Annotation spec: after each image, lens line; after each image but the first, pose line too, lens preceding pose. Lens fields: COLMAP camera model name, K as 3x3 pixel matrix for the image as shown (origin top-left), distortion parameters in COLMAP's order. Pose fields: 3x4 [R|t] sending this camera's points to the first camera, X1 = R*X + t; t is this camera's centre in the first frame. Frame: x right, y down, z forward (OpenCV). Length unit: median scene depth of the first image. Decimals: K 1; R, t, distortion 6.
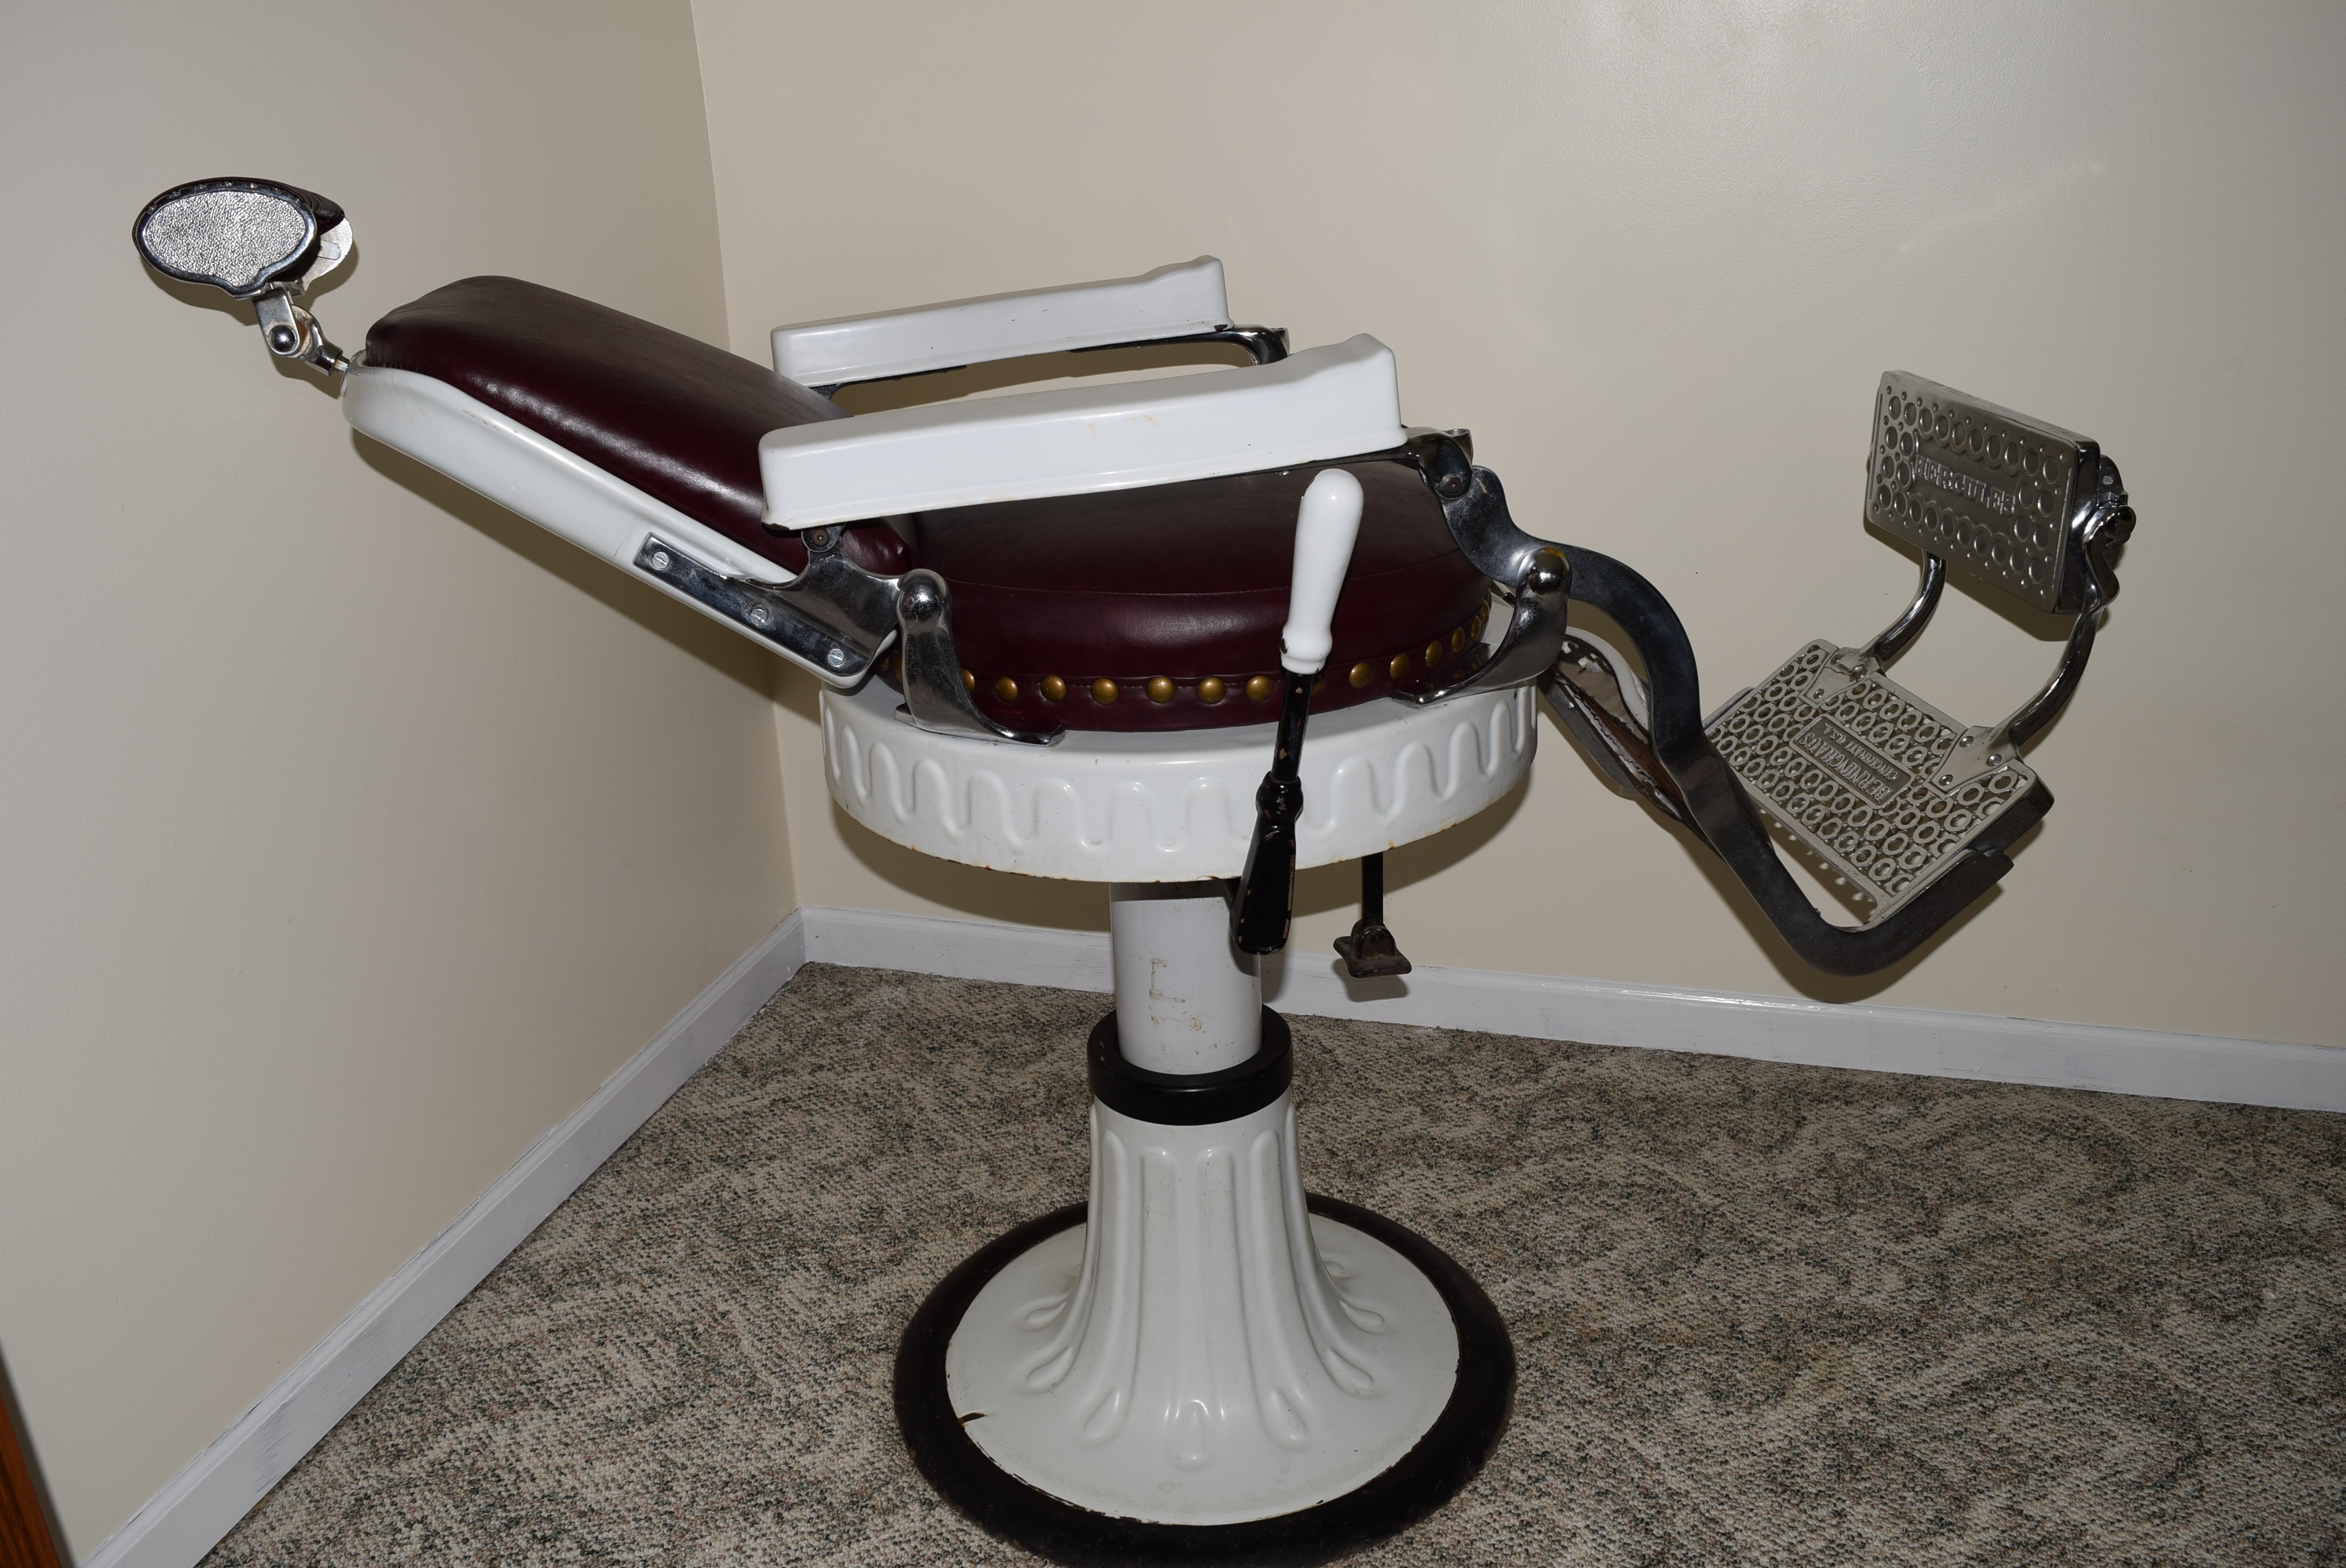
lens RADIAL K [[1905.7, 0, 1168.9], [0, 1905.7, 792.2], [0, 0, 1]] dist [-0.091260, 0.019555]
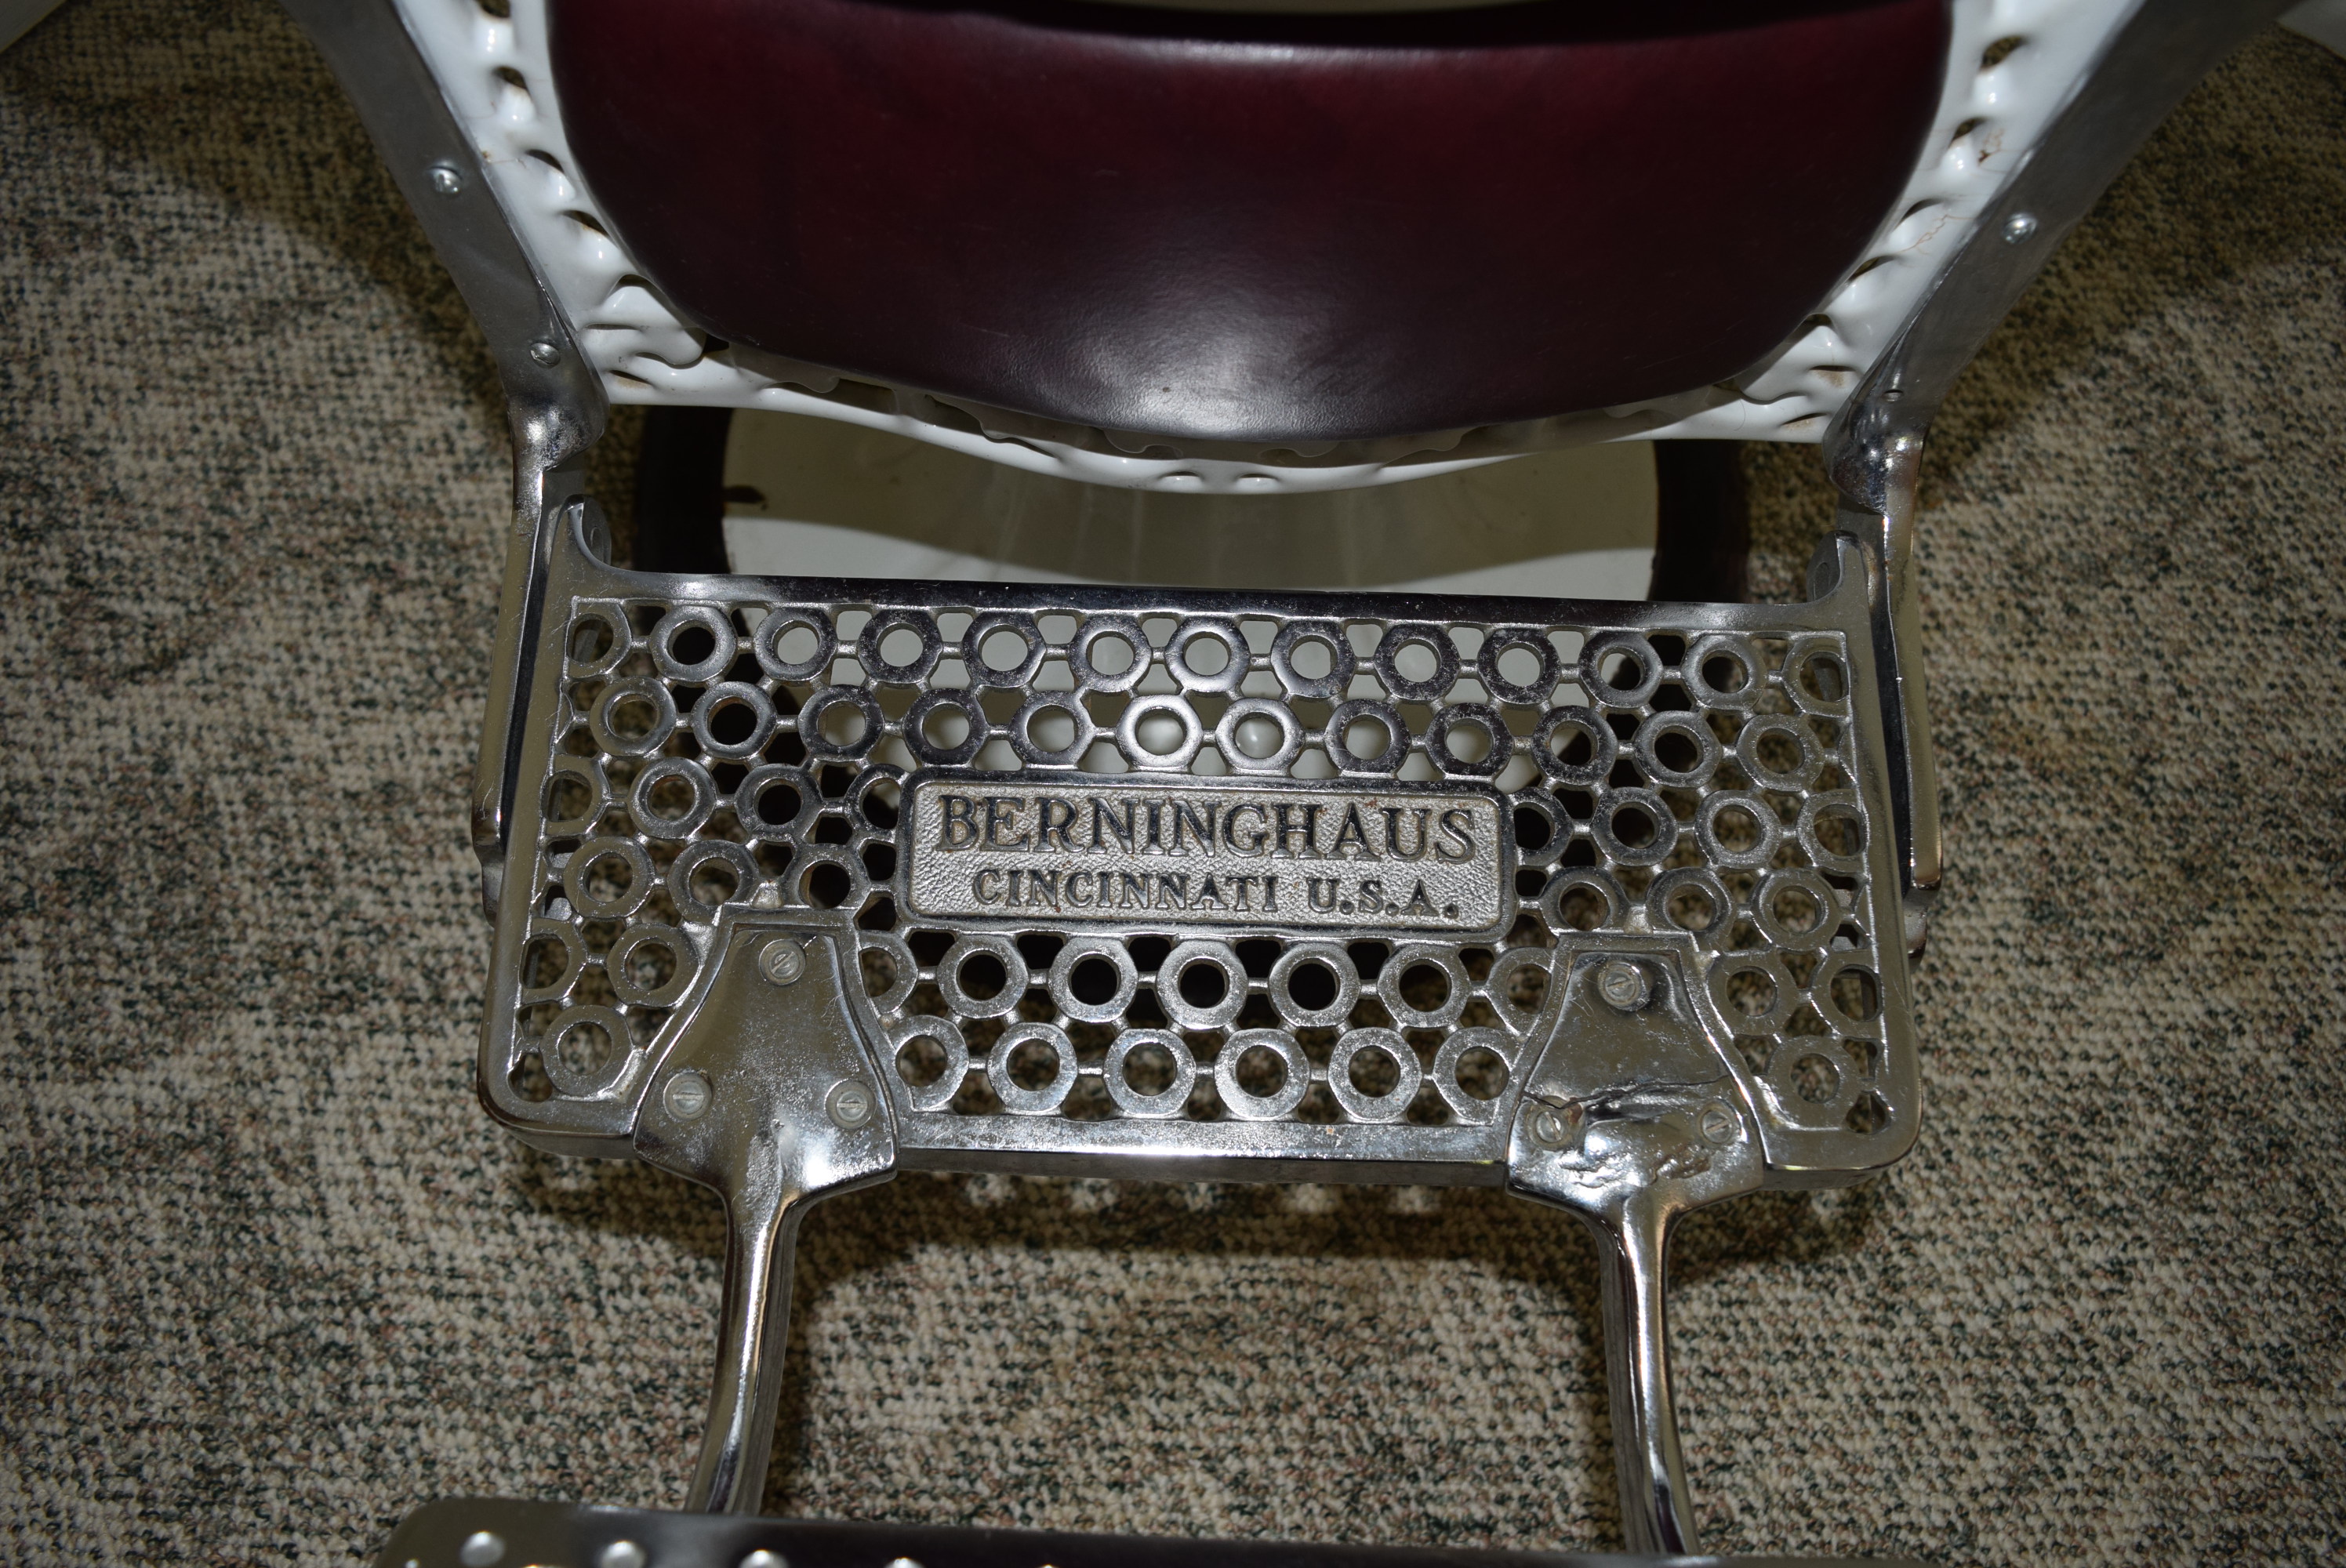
lens RADIAL K [[1812.8, 0, 1173.0], [0, 1812.8, 784.0], [0, 0, 1]] dist [-0.096156, 0.021396]
pose [[0.946110, 0.318020, -0.061142, 0.069439], [-0.175244, 0.661537, 0.729149, -0.023644], [0.272332, -0.679141, 0.681618, 0.546016]]
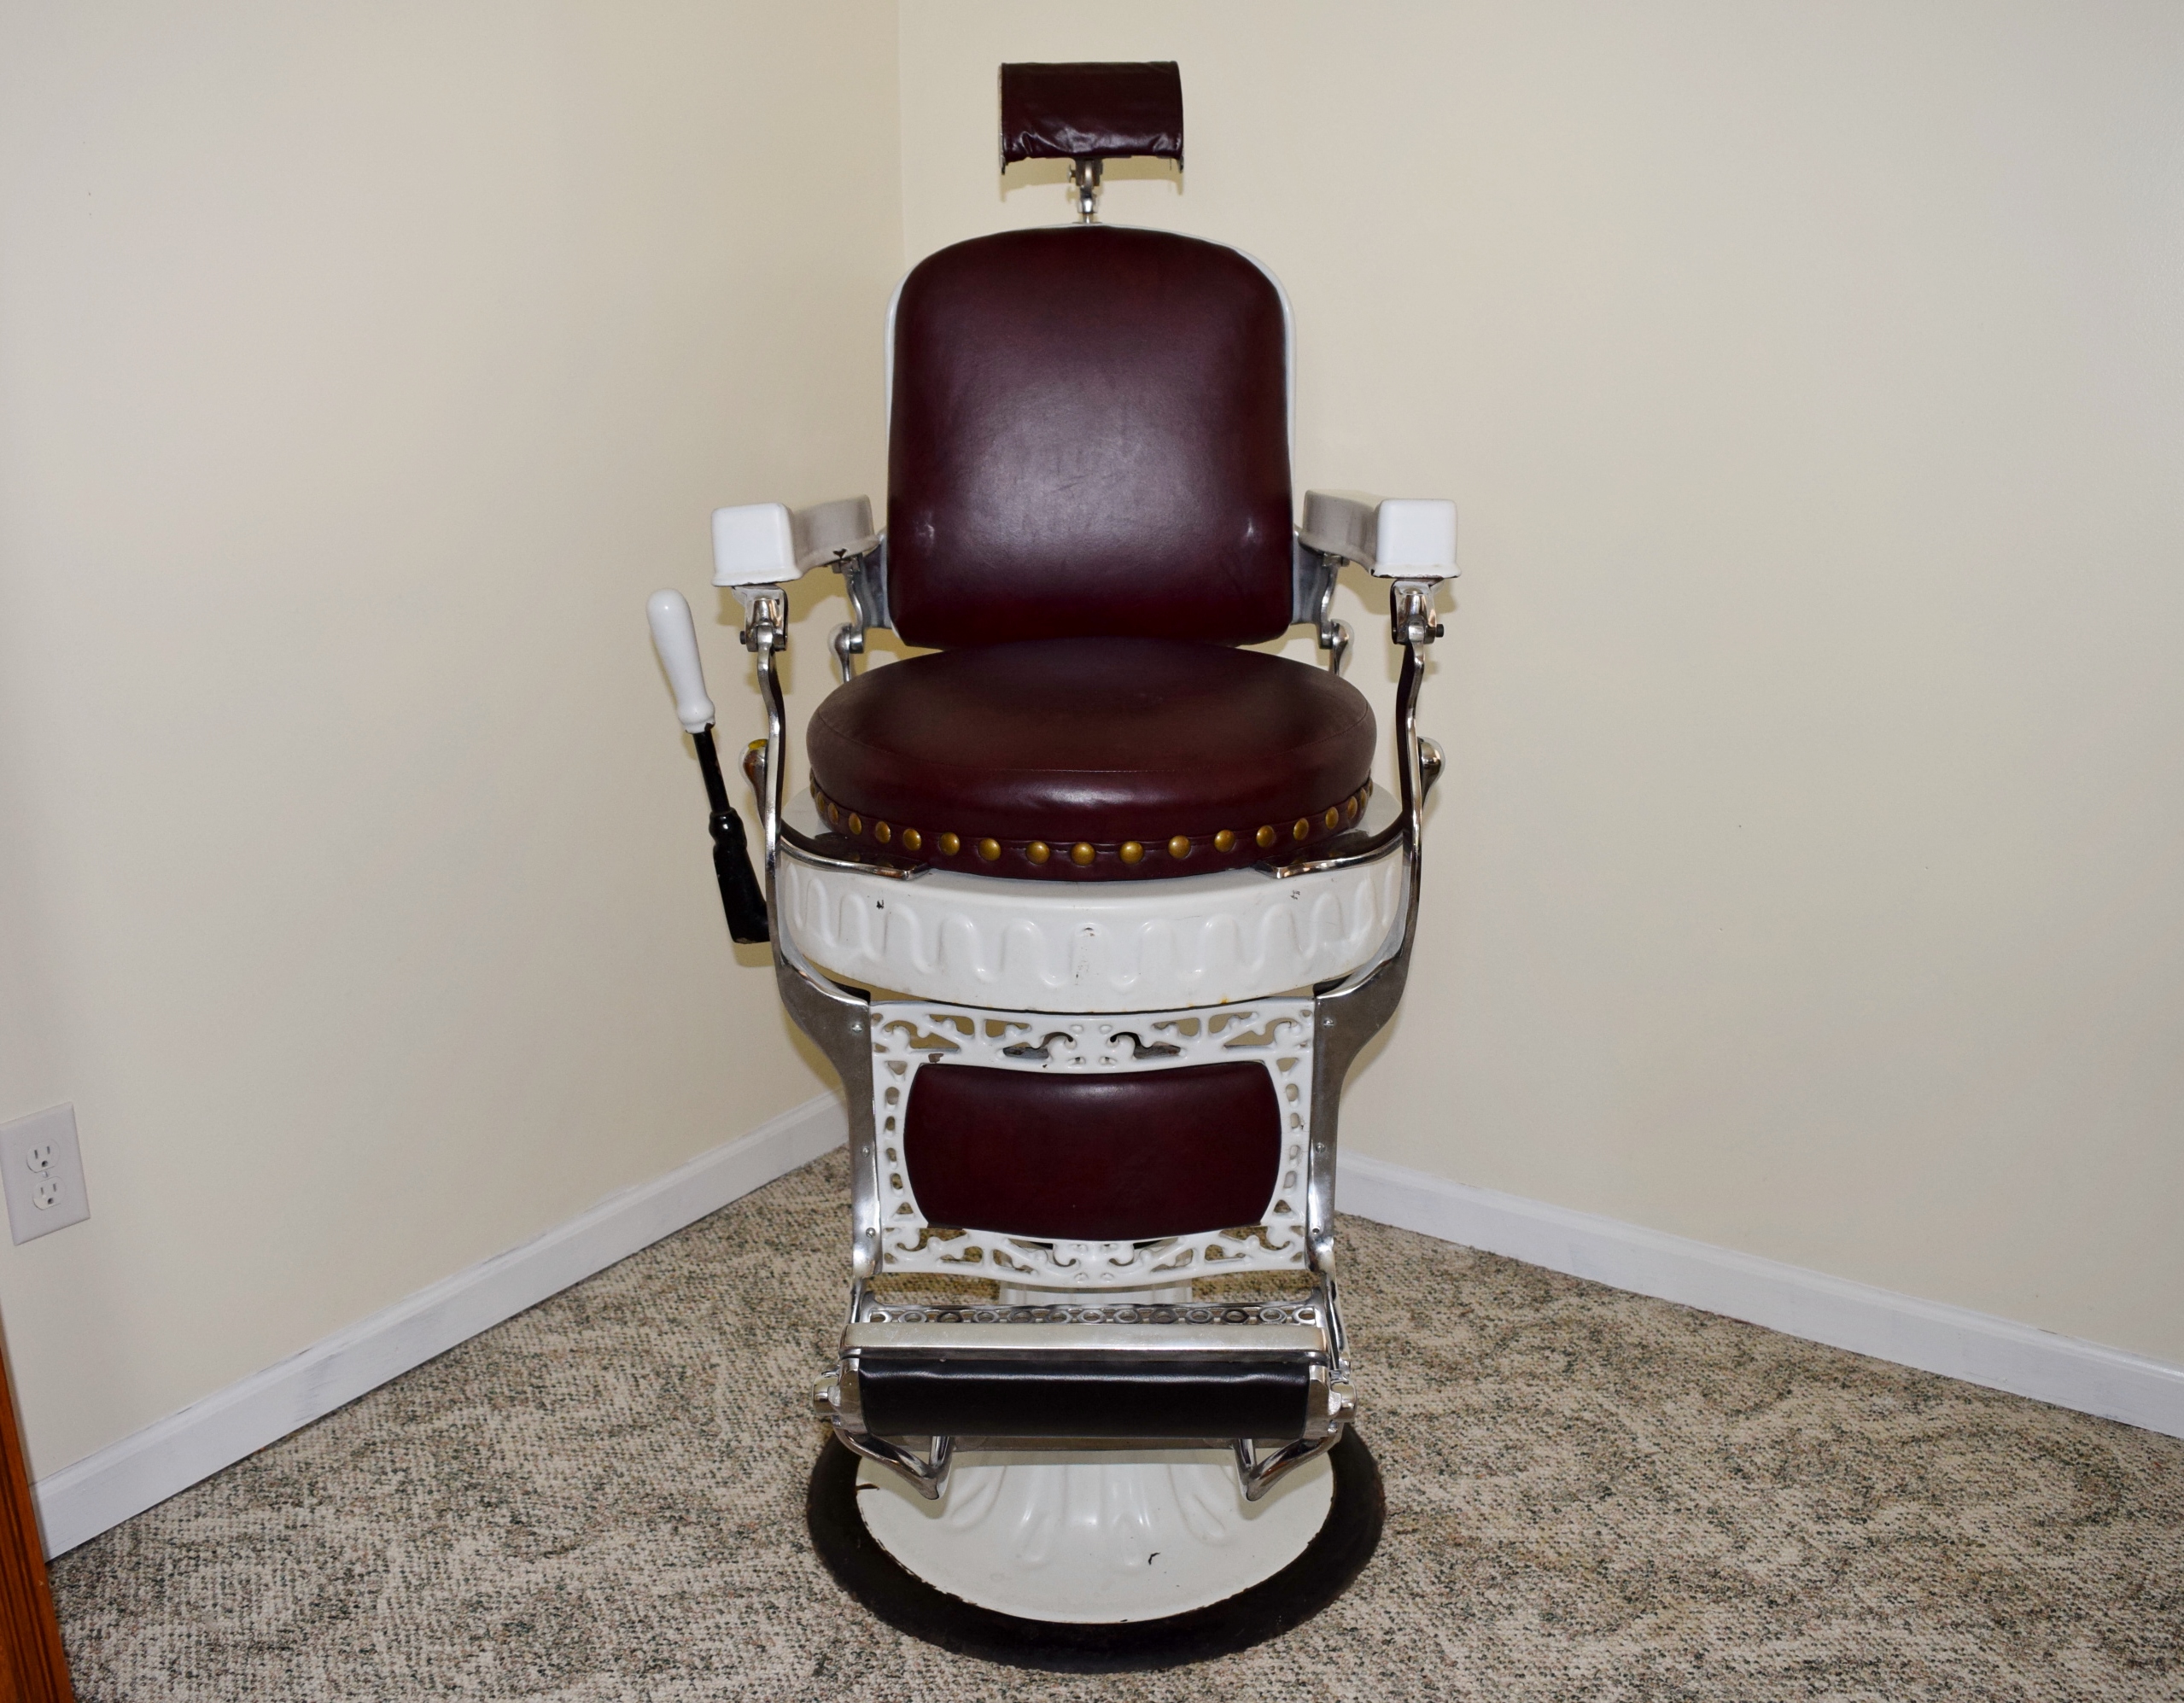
lens RADIAL K [[1961.7, 0, 1079.0], [0, 1961.7, 862.4], [0, 0, 1]] dist [-0.093630, 0.018922]
pose [[0.952722, 0.121050, -0.278691, 0.259107], [-0.142745, 0.988009, -0.058838, 0.015236], [0.268226, 0.095838, 0.958577, -0.089245]]
